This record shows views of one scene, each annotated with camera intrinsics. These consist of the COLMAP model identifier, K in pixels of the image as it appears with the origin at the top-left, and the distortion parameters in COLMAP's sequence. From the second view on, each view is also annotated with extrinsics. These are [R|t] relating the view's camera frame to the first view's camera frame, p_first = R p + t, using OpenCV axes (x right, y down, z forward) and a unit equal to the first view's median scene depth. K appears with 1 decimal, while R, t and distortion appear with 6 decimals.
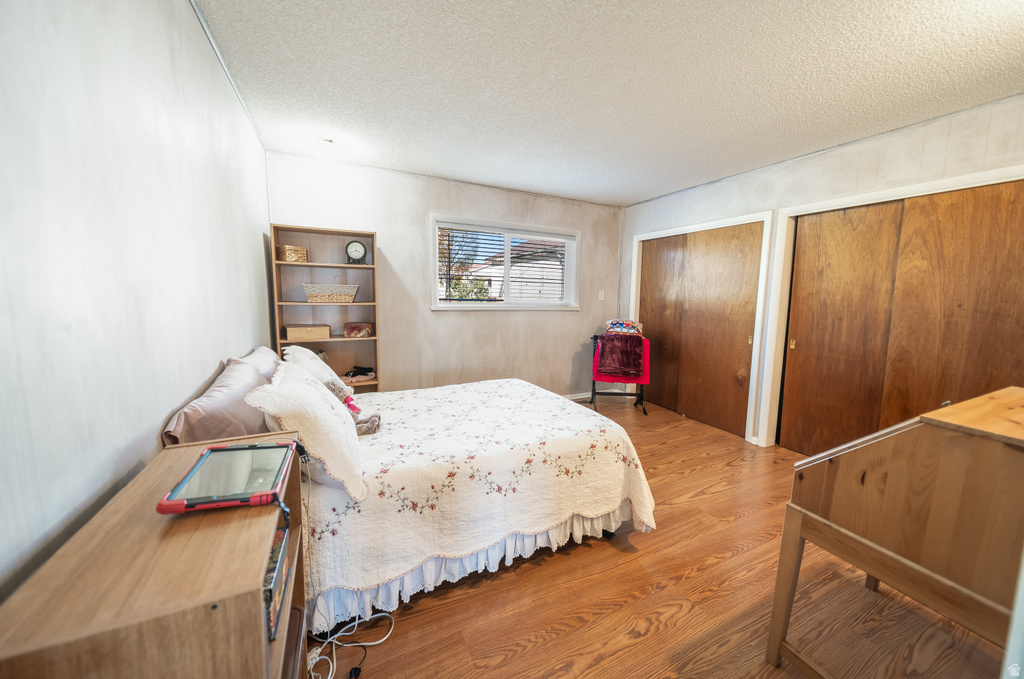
lens RADIAL K [[354.6, 0, 510.7], [0, 354.6, 335.2], [0, 0, 1]] dist [0.005753, -0.000003]
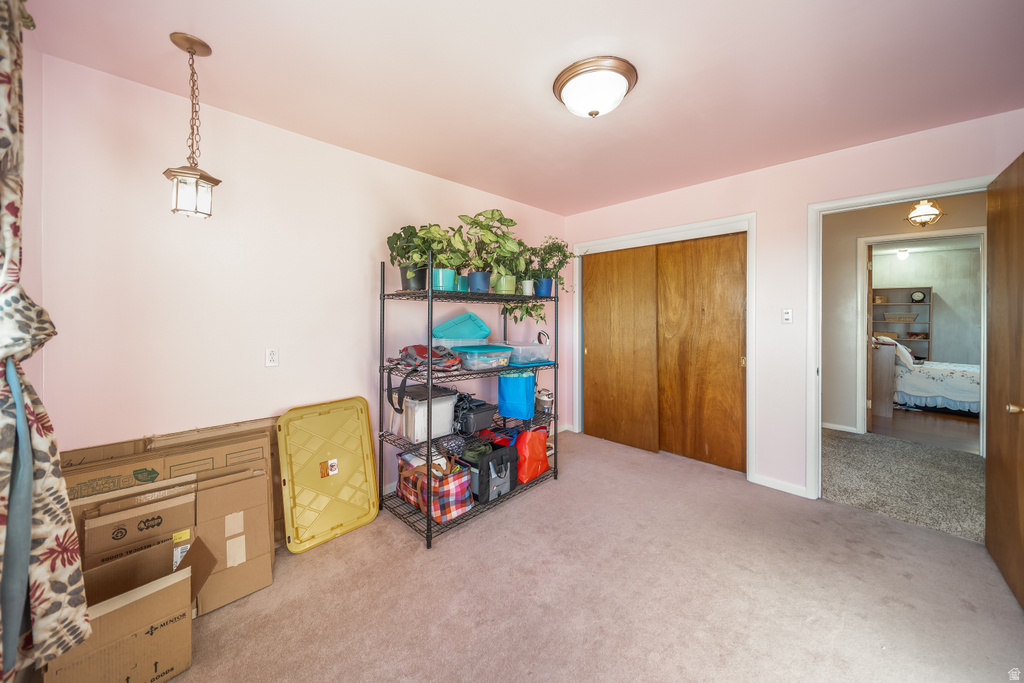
lens RADIAL K [[360.6, 0, 511.5], [0, 360.6, 316.4], [0, 0, 1]] dist [0.001315, 0.000039]
pose [[0.303286, -0.004267, -0.952890, 0.993064], [-0.117889, 0.992140, -0.041964, 0.284153], [0.945579, 0.125062, 0.300399, -2.165315]]
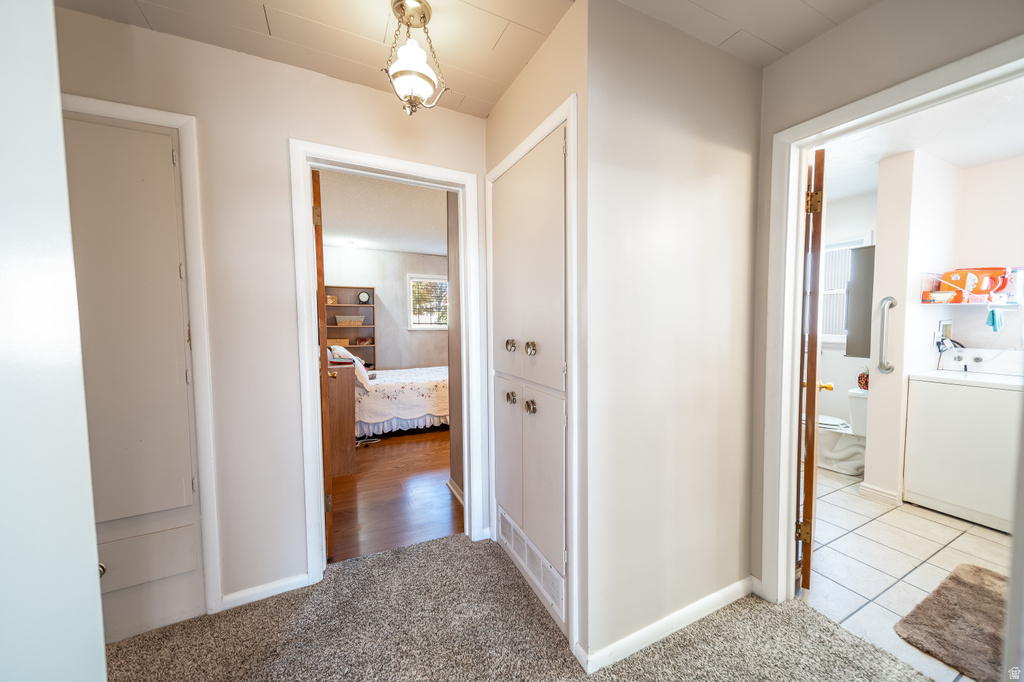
lens RADIAL K [[361.9, 0, 512.0], [0, 361.9, 341.0], [0, 0, 1]] dist [0.001996, 0.000055]
pose [[0.999878, -0.015647, 0.000342, 0.376489], [0.015638, 0.997978, -0.061601, 0.132050], [0.000622, 0.061598, 0.998101, -0.990670]]
